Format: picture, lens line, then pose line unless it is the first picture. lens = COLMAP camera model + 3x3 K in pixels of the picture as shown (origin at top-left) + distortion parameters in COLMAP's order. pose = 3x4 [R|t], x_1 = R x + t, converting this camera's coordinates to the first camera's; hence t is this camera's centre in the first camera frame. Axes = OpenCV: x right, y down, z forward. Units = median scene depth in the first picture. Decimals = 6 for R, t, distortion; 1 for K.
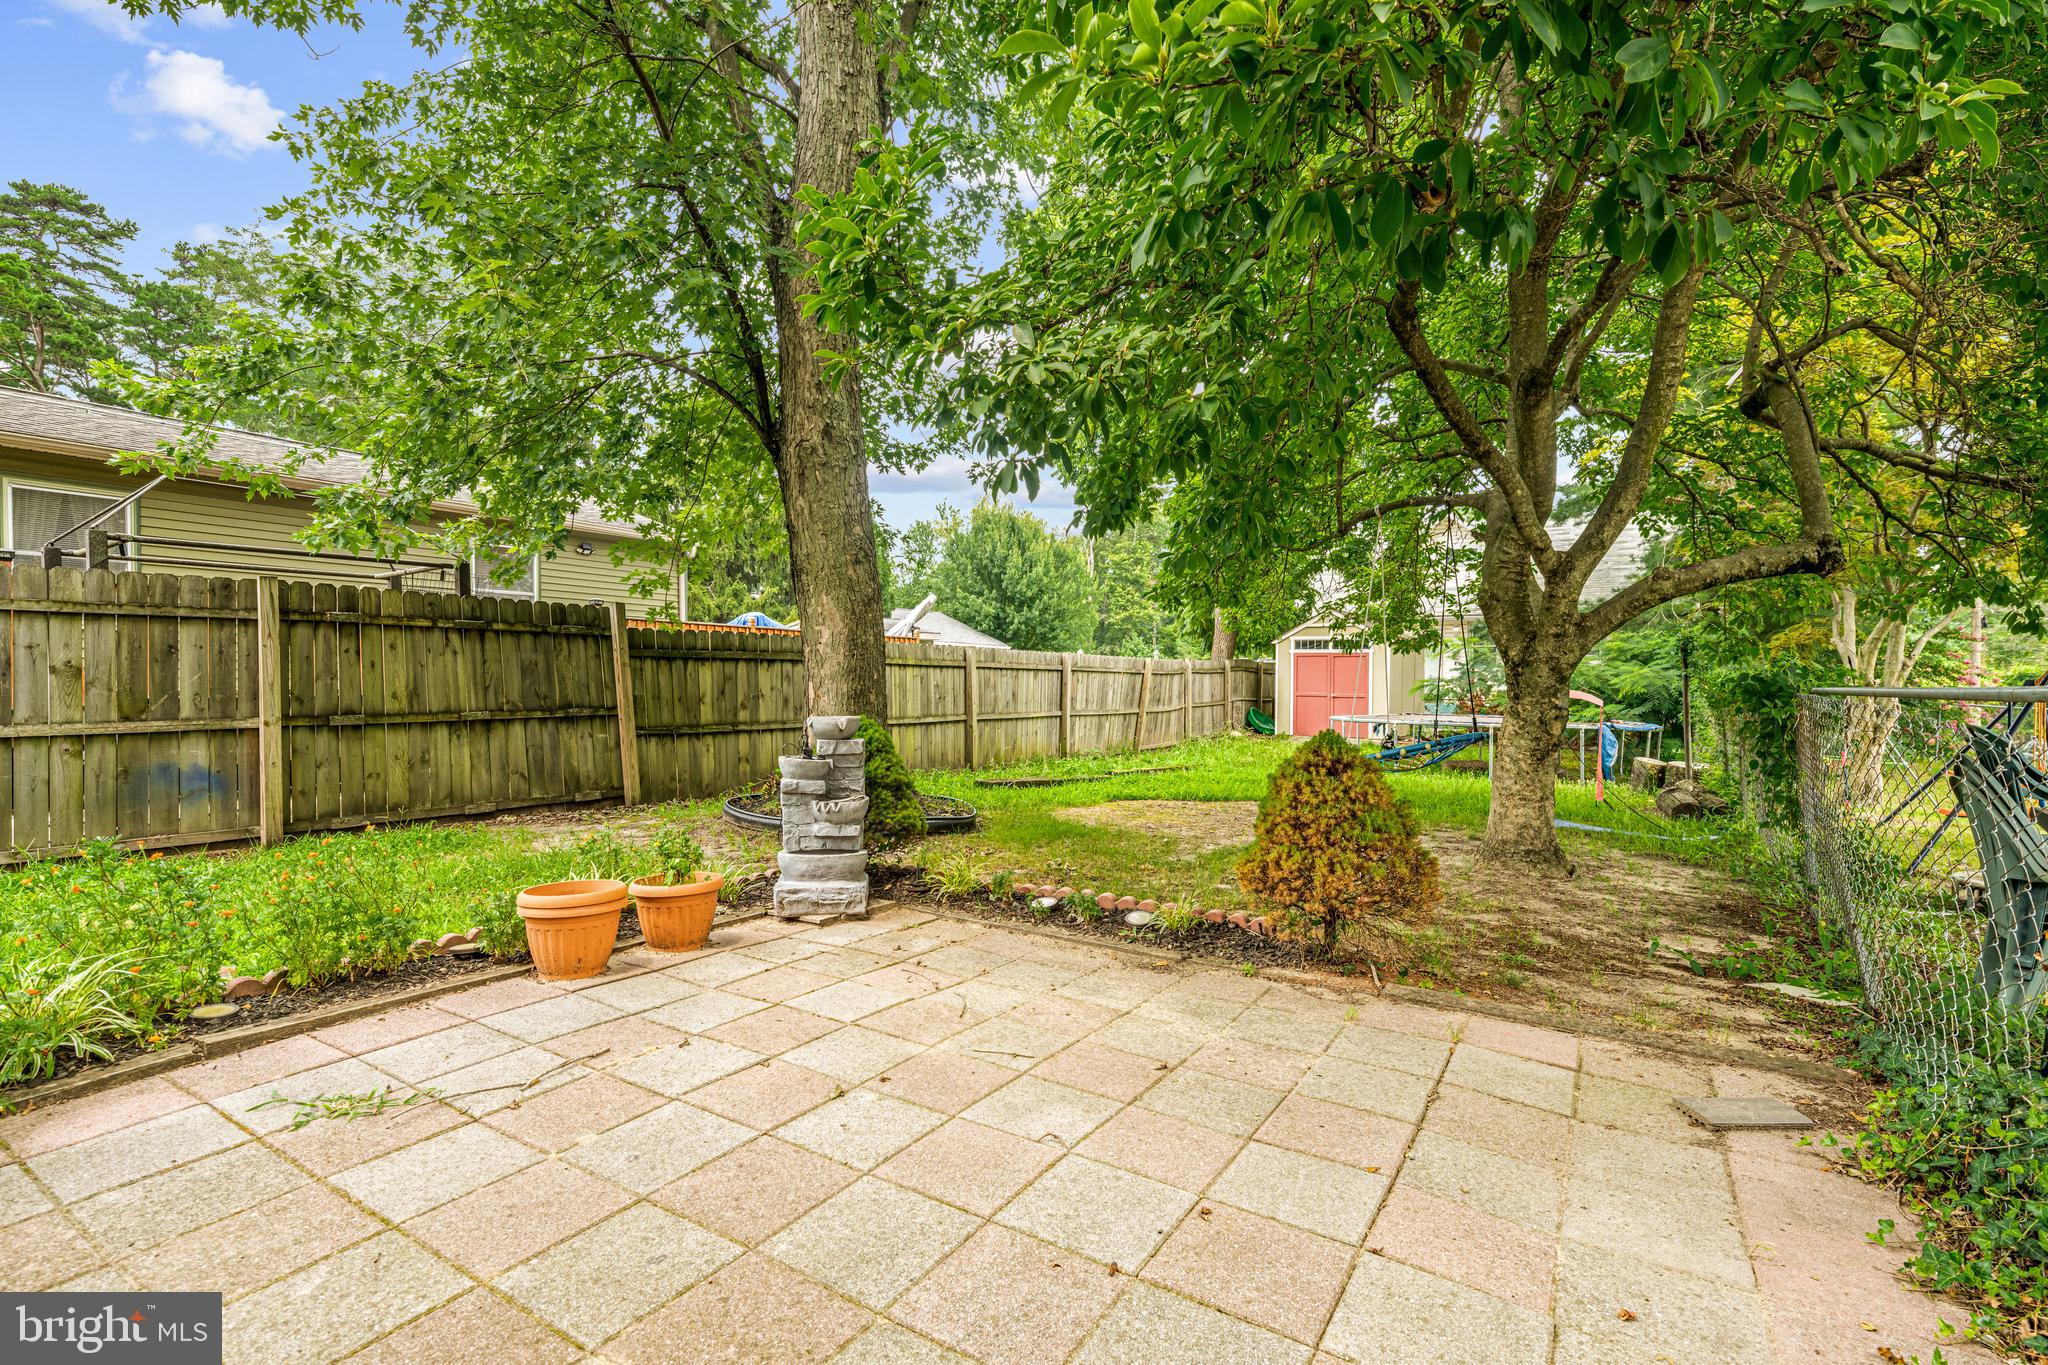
lens RADIAL K [[928.6, 0, 1028.8], [0, 928.6, 687.1], [0, 0, 1]] dist [-0.000249, -0.000117]
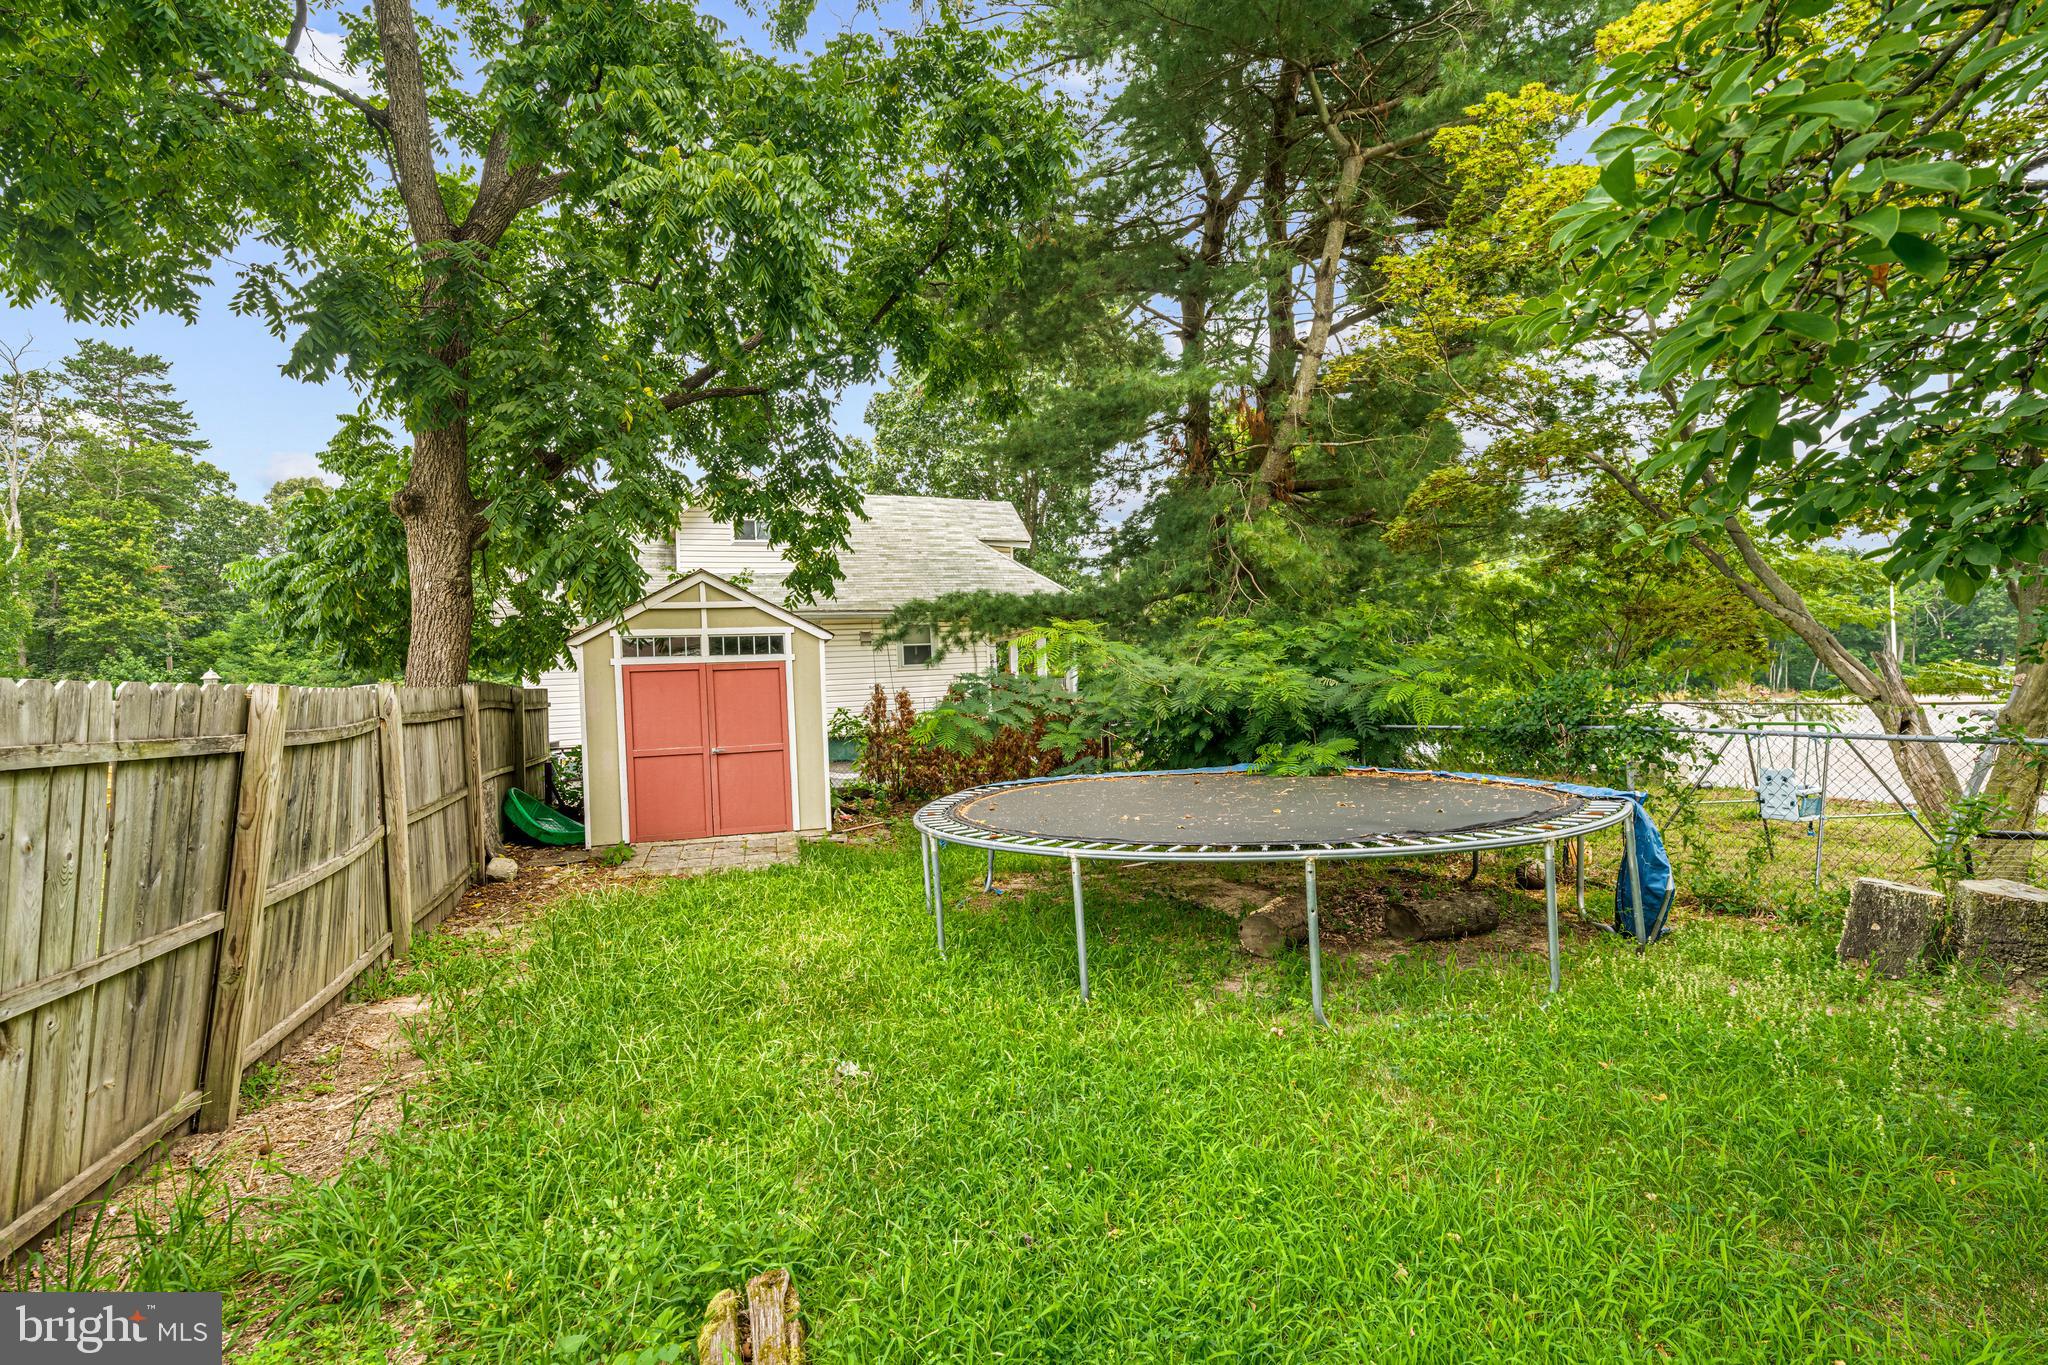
lens RADIAL K [[928.6, 0, 1031.9], [0, 928.6, 684.7], [0, 0, 1]] dist [-0.000249, -0.000117]
pose [[0.630088, -0.033291, 0.775809, 0.054181], [0.052656, 0.998613, 0.000086, -0.016340], [-0.774736, 0.040797, 0.630967, 0.551925]]
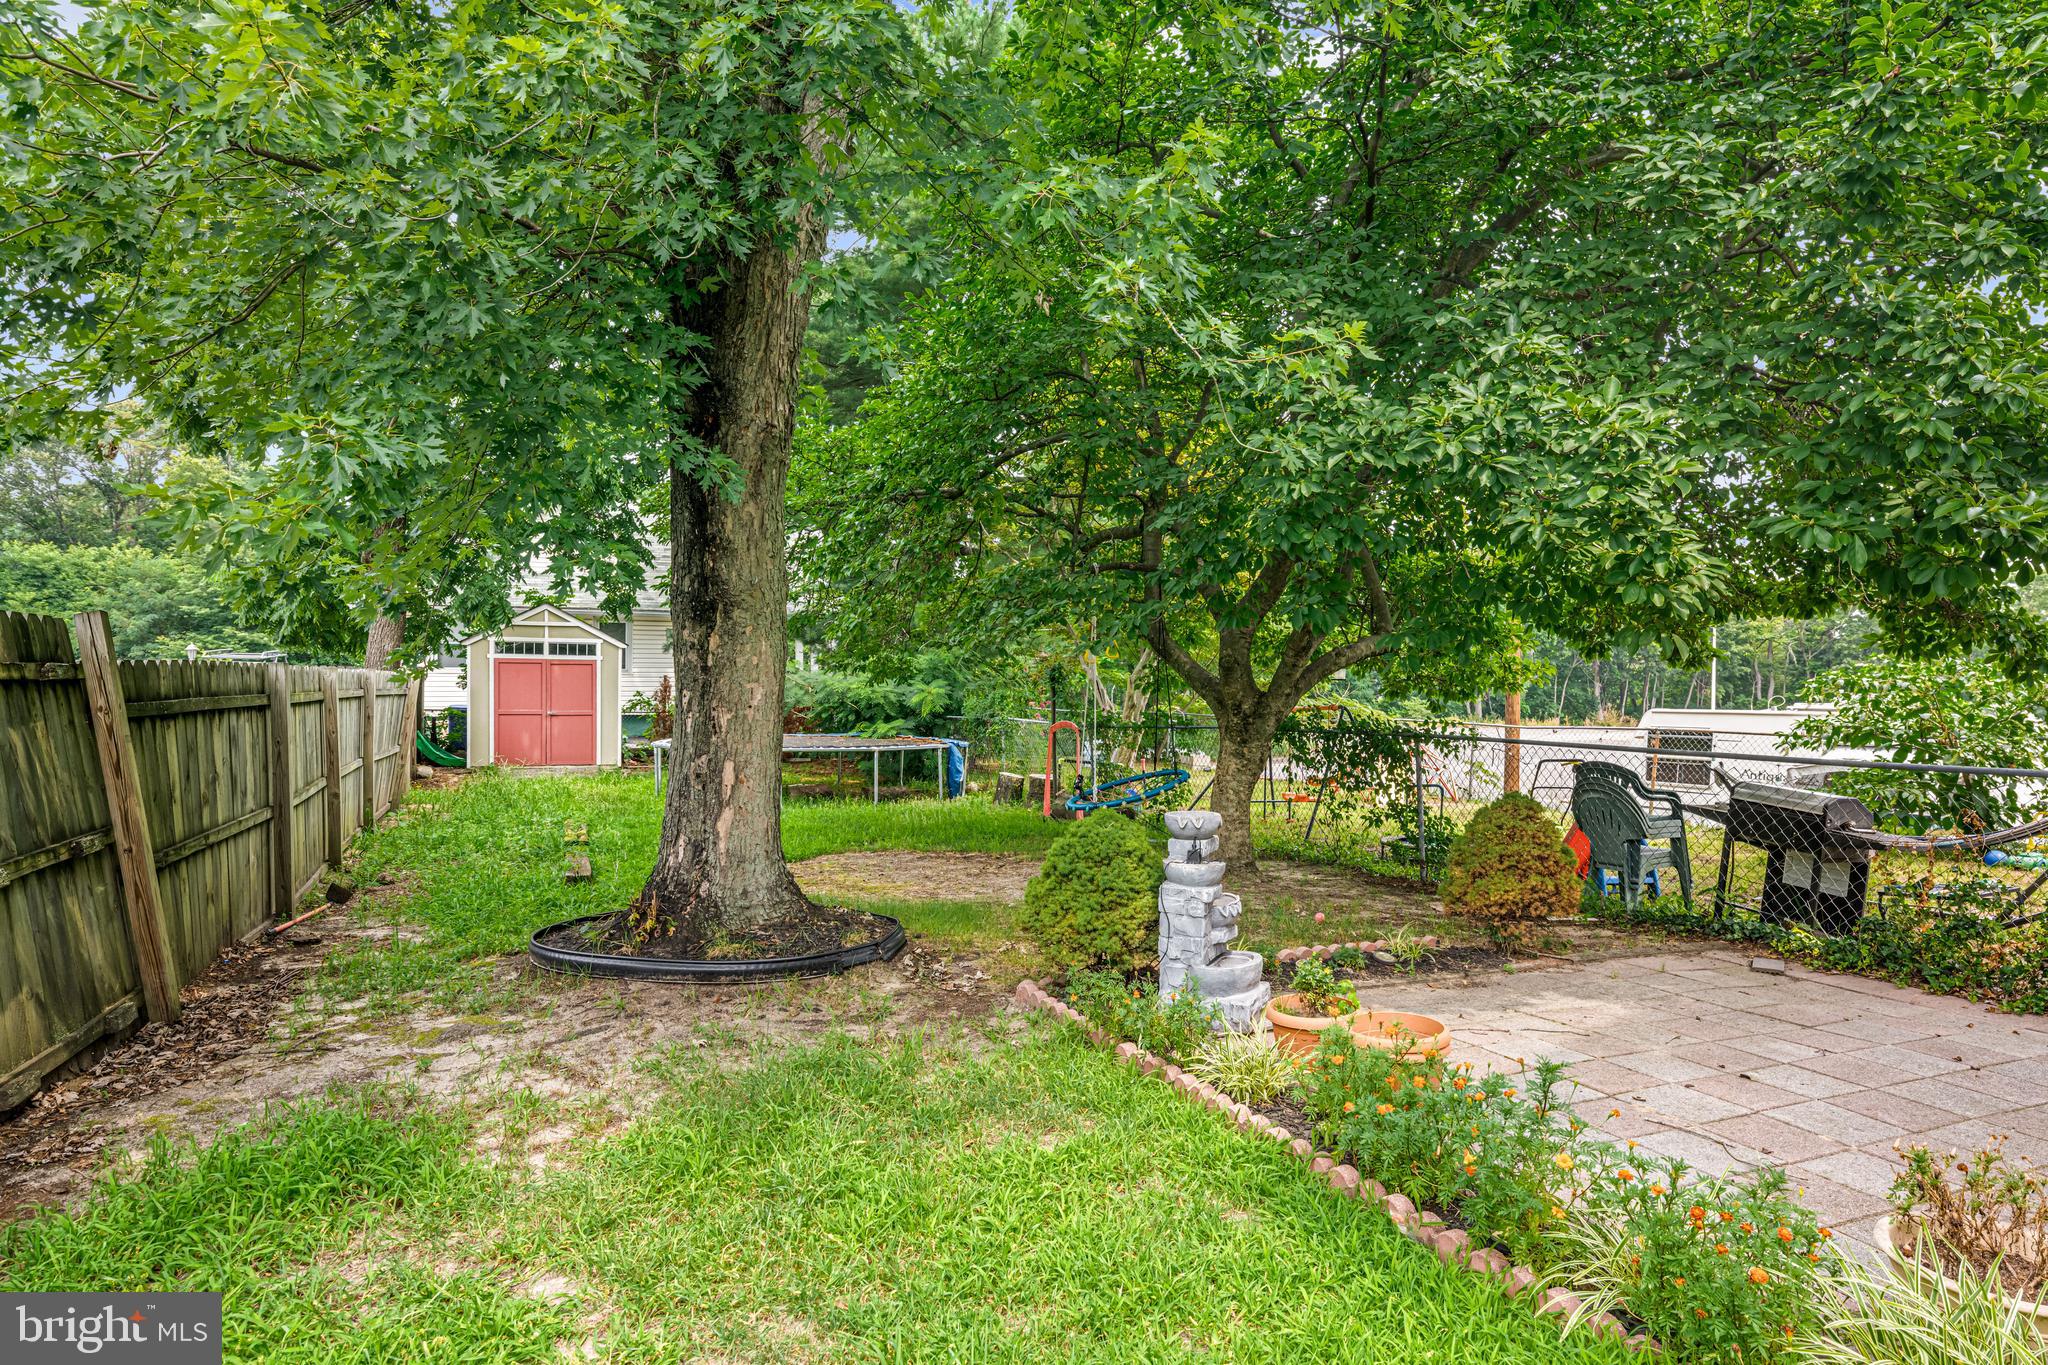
lens RADIAL K [[1156.5, 0, 1010.3], [0, 1156.5, 688.9], [0, 0, 1]] dist [0.017357, 0.000469]
pose [[0.561456, -0.010467, 0.827441, -0.271183], [0.000801, 0.999926, 0.012106, -0.022794], [-0.827506, -0.006134, 0.561423, 0.109095]]
